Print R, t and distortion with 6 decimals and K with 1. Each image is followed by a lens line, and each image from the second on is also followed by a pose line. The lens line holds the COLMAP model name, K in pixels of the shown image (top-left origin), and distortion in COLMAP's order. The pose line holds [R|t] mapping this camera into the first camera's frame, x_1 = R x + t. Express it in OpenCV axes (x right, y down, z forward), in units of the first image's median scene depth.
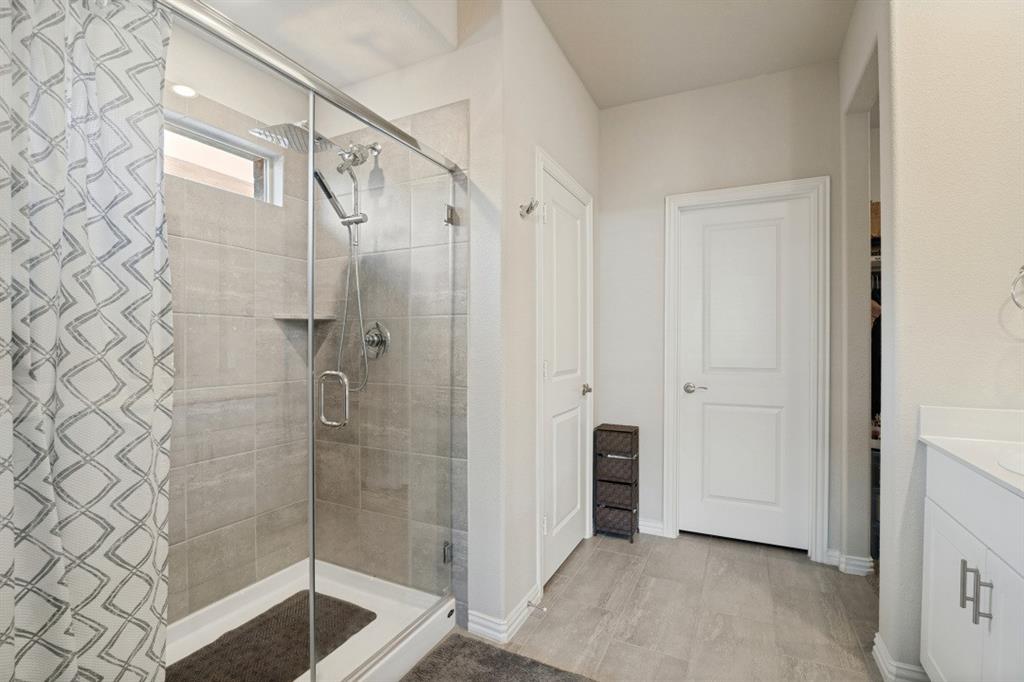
lens RADIAL K [[473.5, 0, 506.3], [0, 473.5, 346.1], [0, 0, 1]] dist [-0.017106, 0.000180]
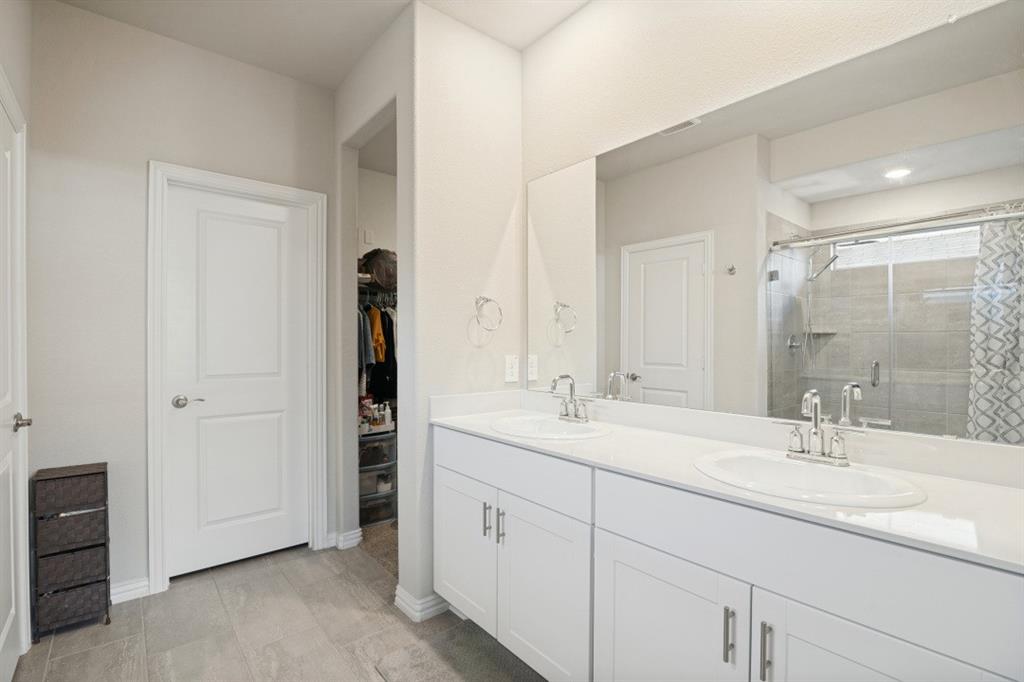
lens RADIAL K [[473.5, 0, 513.3], [0, 473.5, 343.9], [0, 0, 1]] dist [-0.017106, 0.000180]
pose [[0.401583, -0.003605, 0.915816, -0.136527], [0.001764, 0.999993, 0.003163, -0.014480], [-0.915821, 0.000345, 0.401586, 0.142784]]
